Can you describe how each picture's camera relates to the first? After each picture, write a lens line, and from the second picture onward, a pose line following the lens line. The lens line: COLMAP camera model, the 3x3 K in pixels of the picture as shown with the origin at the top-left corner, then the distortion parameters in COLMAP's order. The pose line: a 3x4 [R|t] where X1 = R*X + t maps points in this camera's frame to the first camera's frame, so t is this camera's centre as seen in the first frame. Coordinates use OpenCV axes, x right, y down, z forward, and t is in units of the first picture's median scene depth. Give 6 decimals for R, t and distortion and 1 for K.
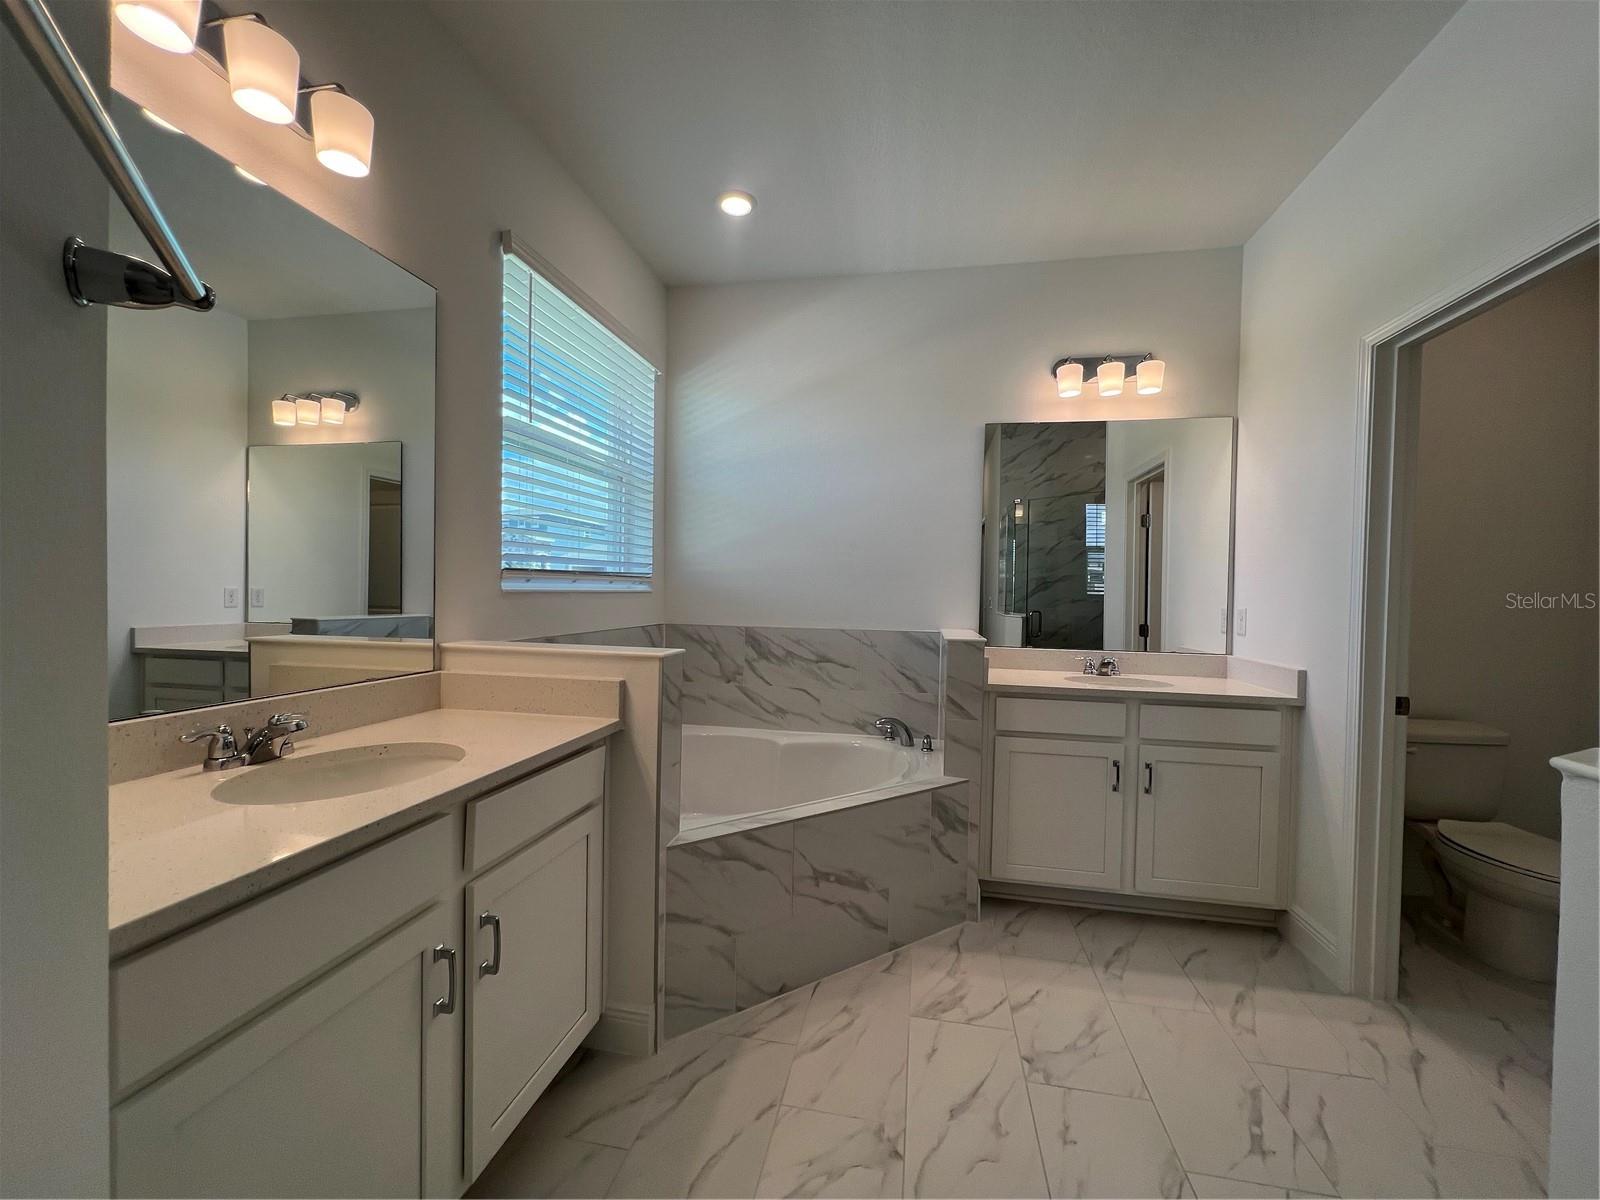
lens RADIAL K [[635.0, 0, 800.7], [0, 635.0, 602.7], [0, 0, 1]] dist [-0.003039, 0.000730]
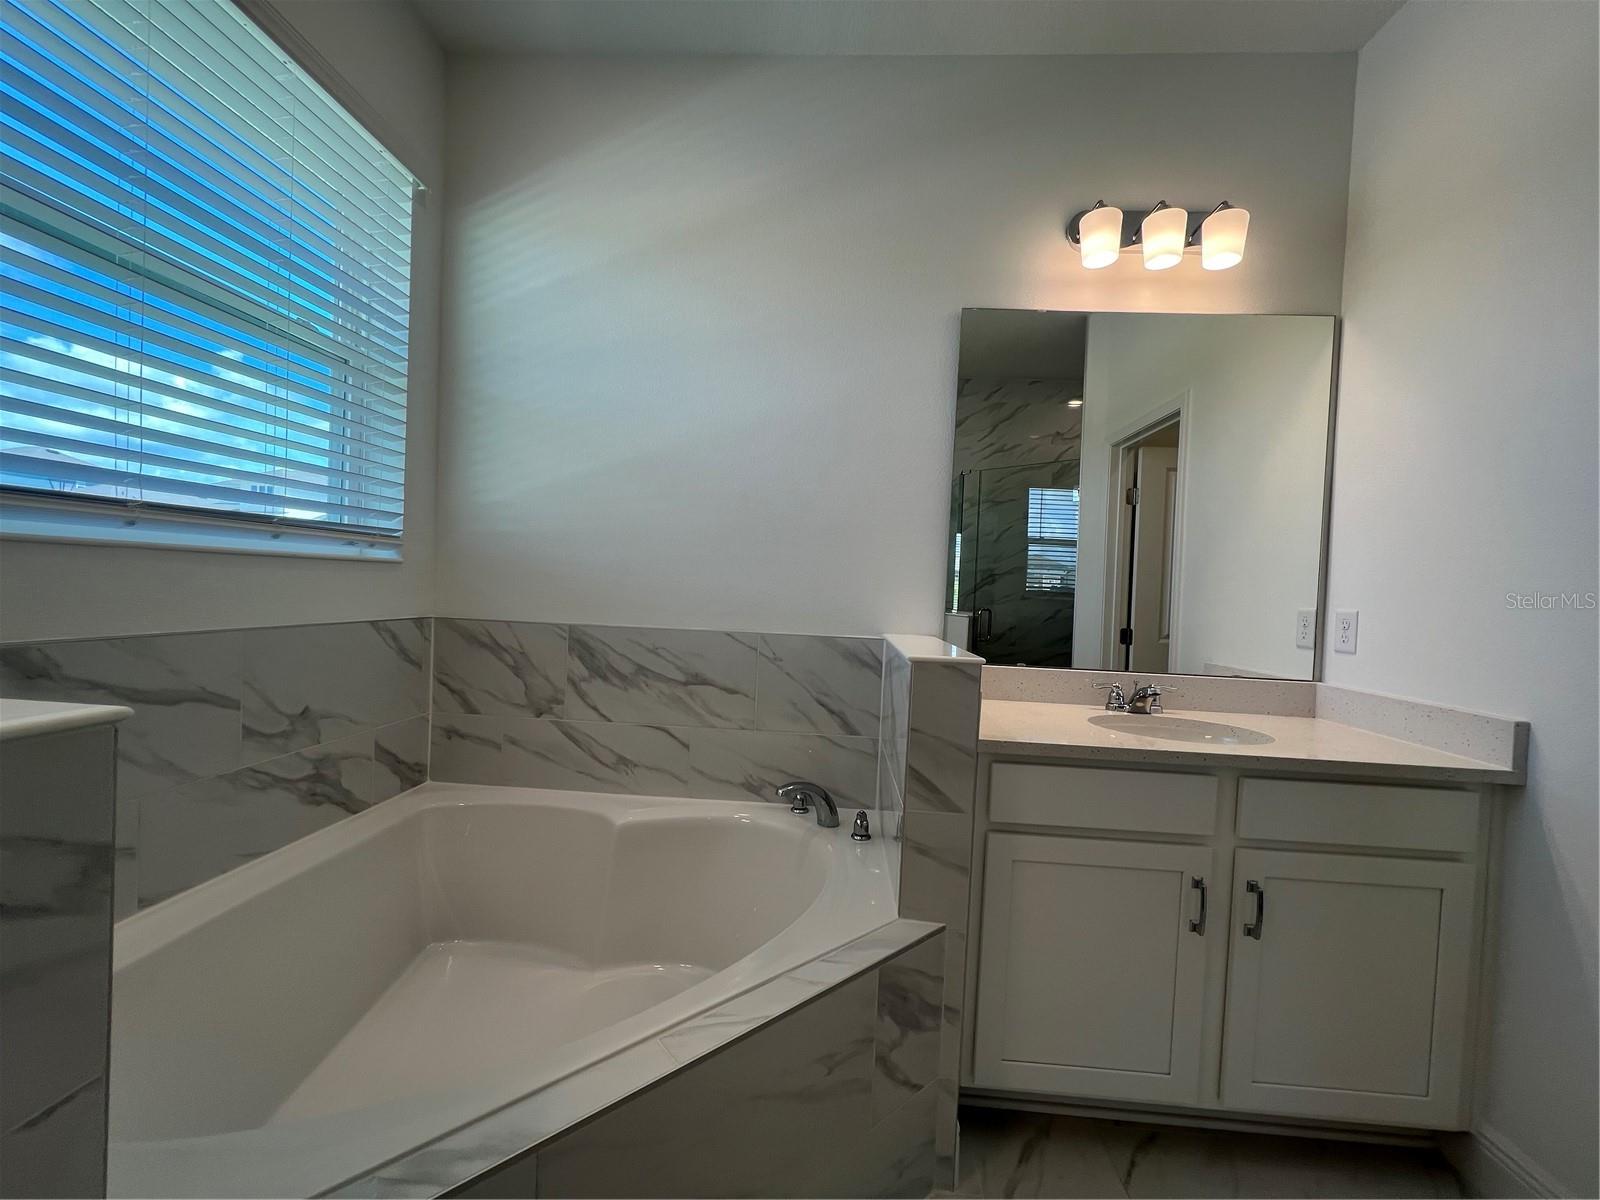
lens RADIAL K [[635.0, 0, 800.4], [0, 635.0, 600.9], [0, 0, 1]] dist [-0.003039, 0.000730]
pose [[0.991266, 0.022752, 0.129901, 0.070098], [-0.023492, 0.999715, 0.004165, 0.010145], [-0.129769, -0.007181, 0.991518, 0.487154]]
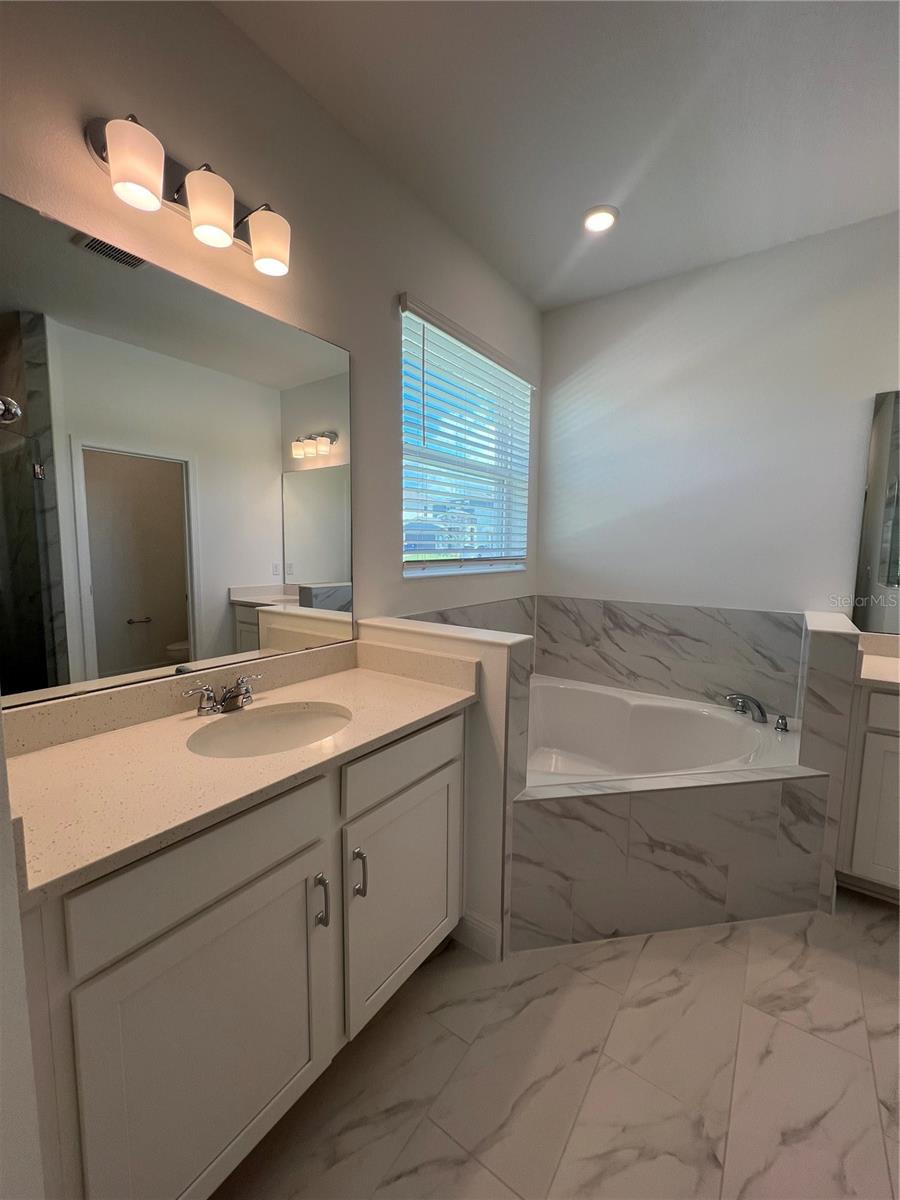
lens RADIAL K [[476.3, 0, 454.5], [0, 476.3, 597.5], [0, 0, 1]] dist [-0.003039, 0.000730]
pose [[0.911221, 0.033843, -0.410526, 0.030210], [-0.002017, 0.996974, 0.077711, -0.046735], [0.411914, -0.069984, 0.908531, 0.115932]]
